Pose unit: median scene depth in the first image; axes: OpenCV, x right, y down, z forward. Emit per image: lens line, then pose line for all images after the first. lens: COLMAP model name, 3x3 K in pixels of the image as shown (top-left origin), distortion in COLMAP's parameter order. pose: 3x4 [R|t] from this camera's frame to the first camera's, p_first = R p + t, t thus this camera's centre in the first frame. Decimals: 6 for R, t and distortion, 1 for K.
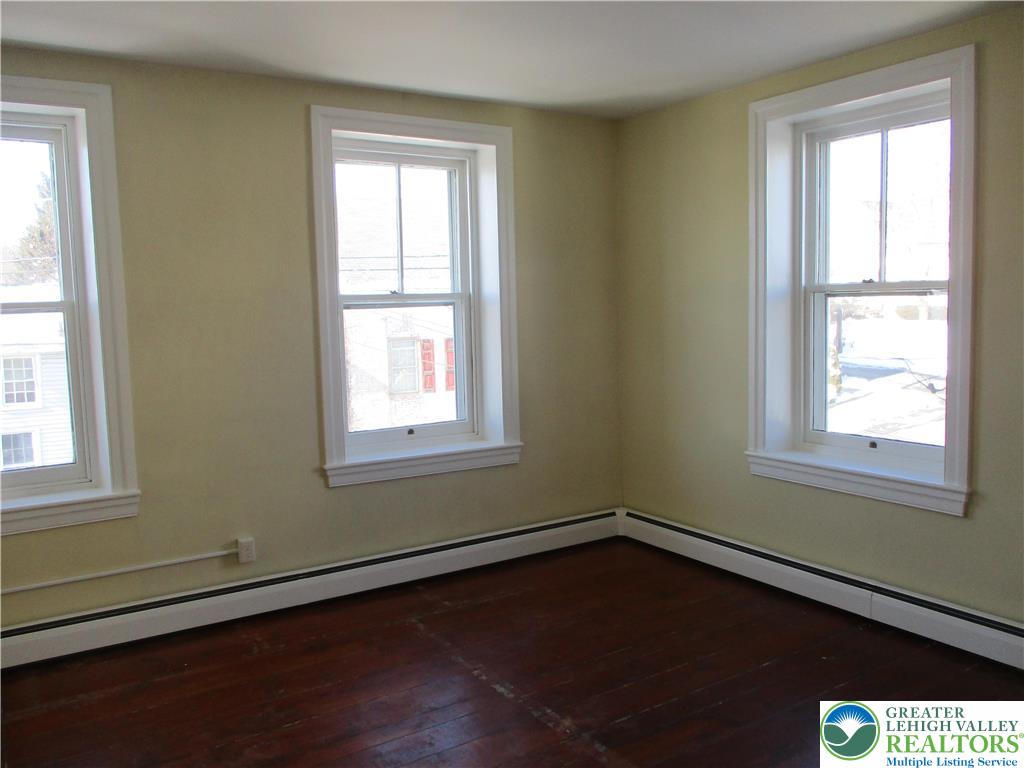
lens RADIAL K [[847.1, 0, 512.0], [0, 847.1, 384.0], [0, 0, 1]] dist [-0.003254, -0.004240]
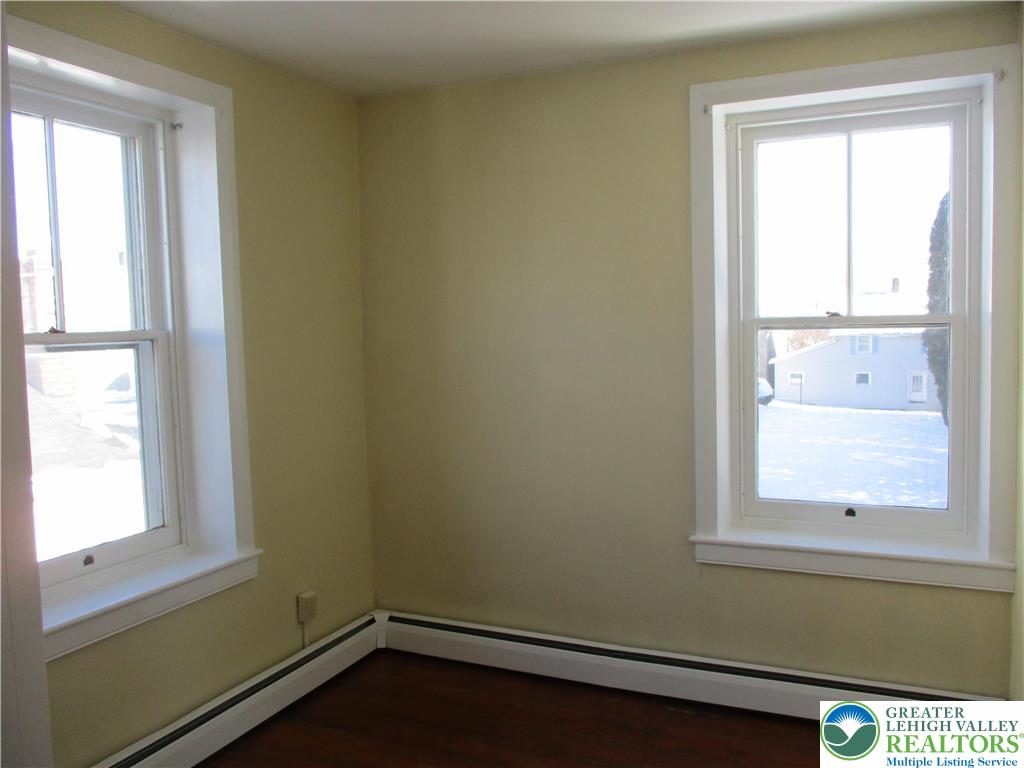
lens RADIAL K [[847.1, 0, 512.0], [0, 847.1, 384.0], [0, 0, 1]] dist [-0.003254, -0.004240]
pose [[0.829829, -0.046315, 0.556092, -0.297195], [0.063256, 0.997934, -0.011279, -0.064422], [-0.554421, 0.044535, 0.831044, 0.489464]]
